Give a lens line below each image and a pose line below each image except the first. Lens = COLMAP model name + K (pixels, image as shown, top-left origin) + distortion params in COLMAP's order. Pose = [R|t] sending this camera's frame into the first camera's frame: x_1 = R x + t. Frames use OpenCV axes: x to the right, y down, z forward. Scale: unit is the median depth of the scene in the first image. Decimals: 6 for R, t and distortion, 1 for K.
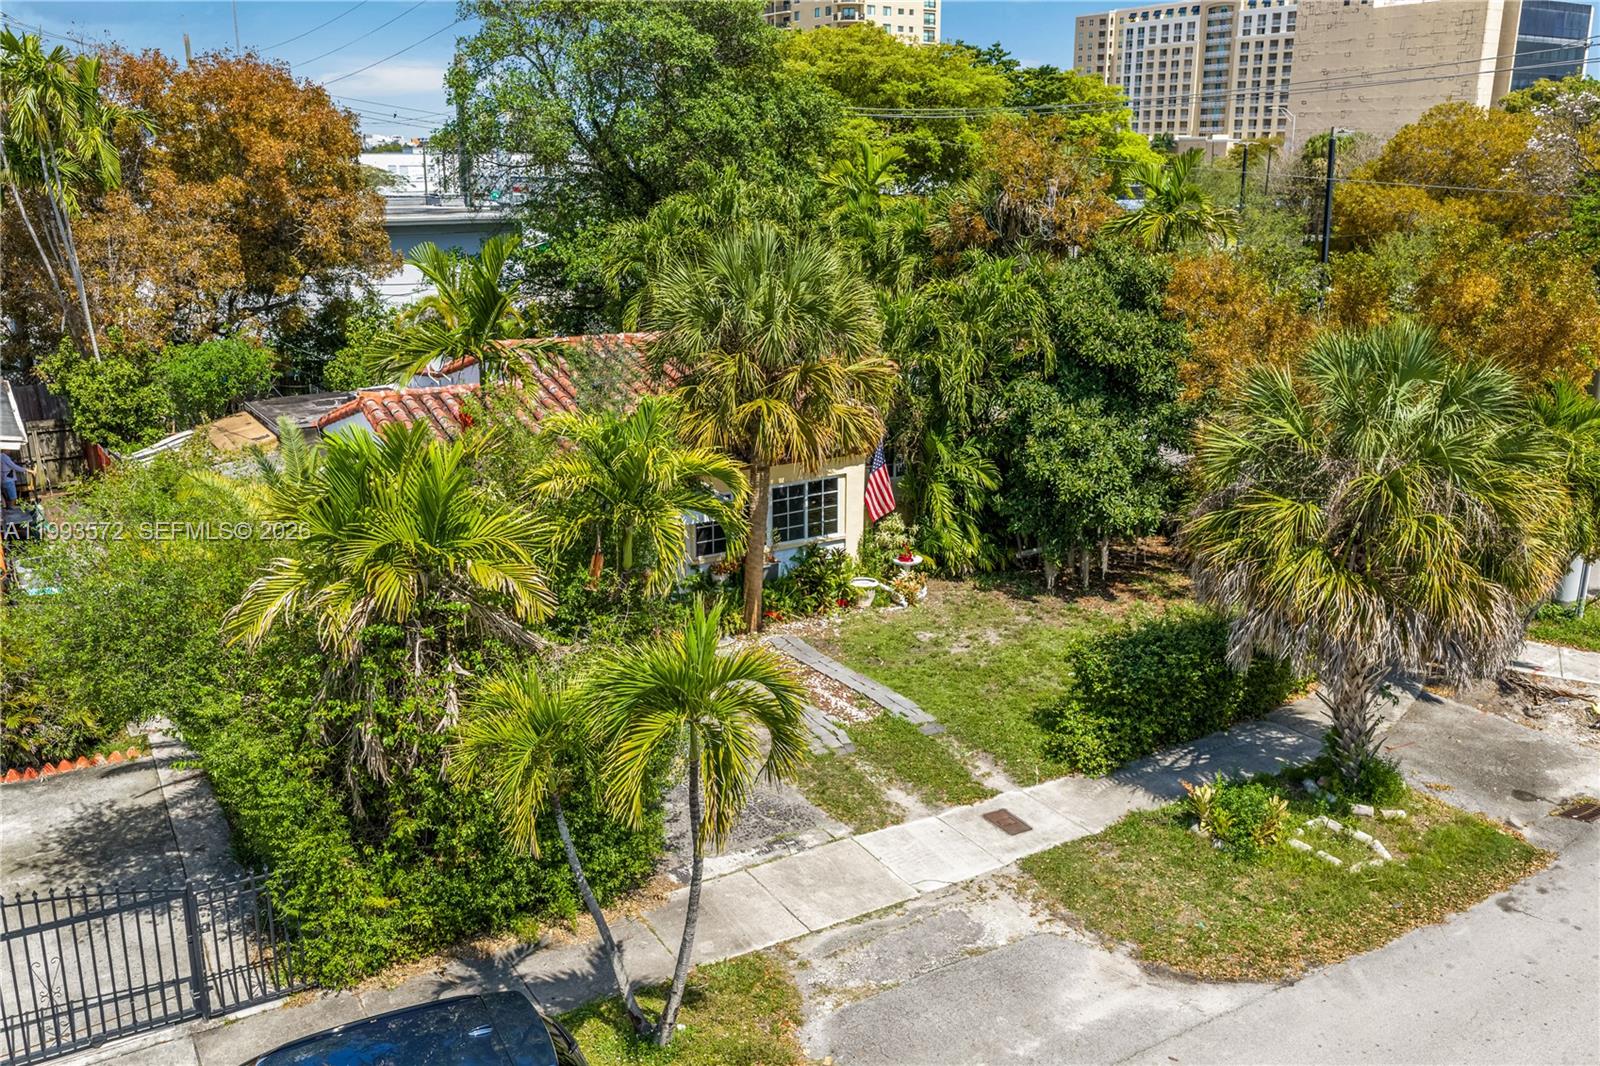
lens RADIAL K [[1320.5, 0, 809.4], [0, 1320.5, 535.9], [0, 0, 1]] dist [0.007147, -0.011726]
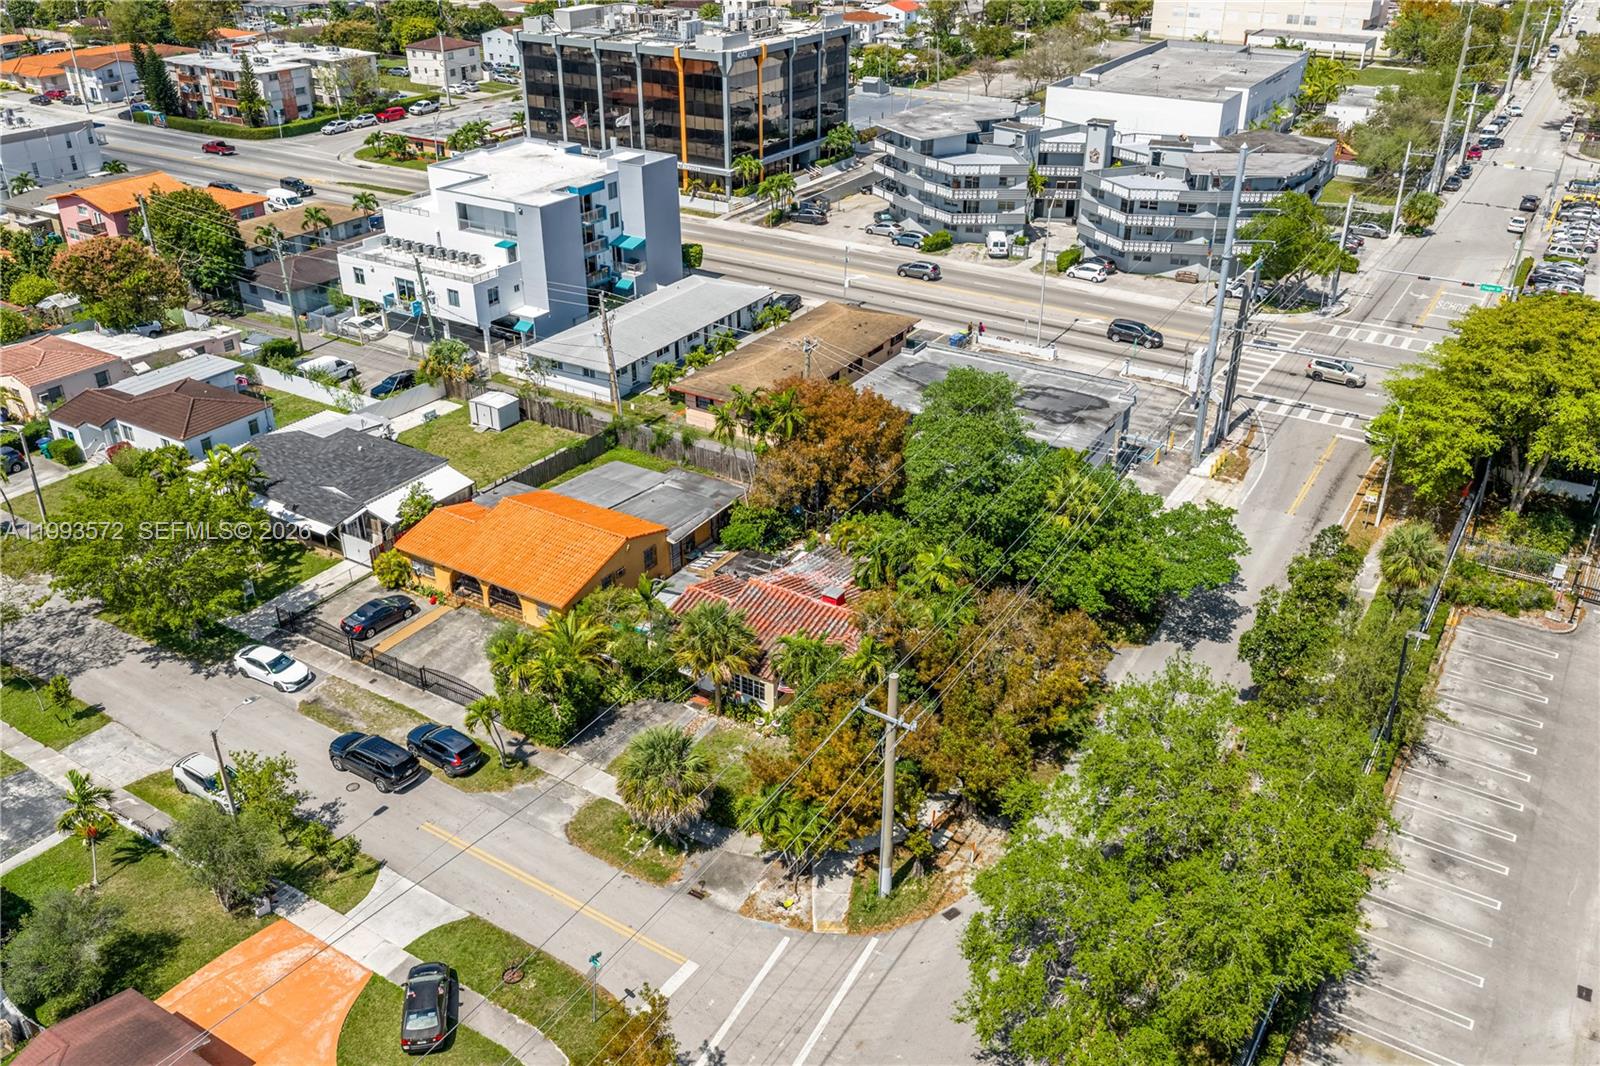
lens RADIAL K [[1320.5, 0, 809.4], [0, 1320.5, 535.9], [0, 0, 1]] dist [0.007147, -0.011726]
pose [[0.437935, 0.422958, -0.793296, 0.176446], [-0.248764, 0.904972, 0.345171, -0.108185], [0.863904, 0.046181, 0.501536, -0.026952]]
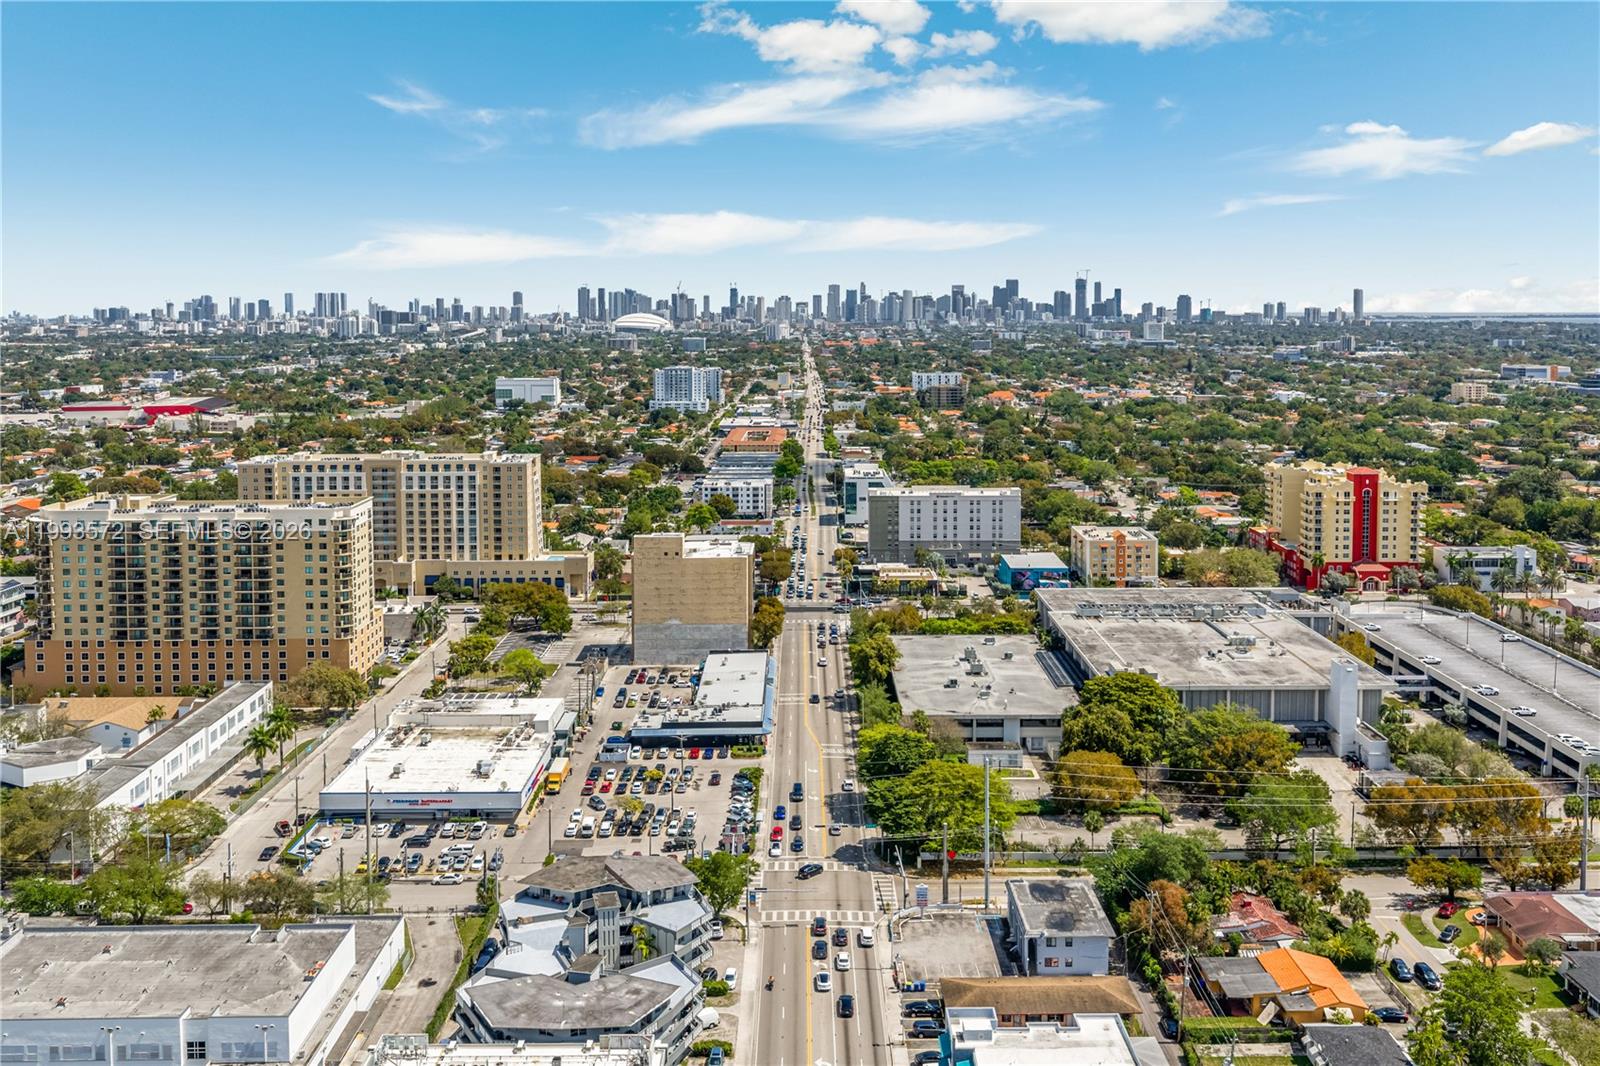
lens RADIAL K [[1368.7, 0, 821.7], [0, 1368.7, 396.0], [0, 0, 1]] dist [0.018271, -0.021452]
pose [[0.515347, -0.060729, 0.854827, -0.675495], [0.237987, 0.968393, -0.074677, -0.256106], [-0.823274, 0.241922, 0.513511, -0.135747]]
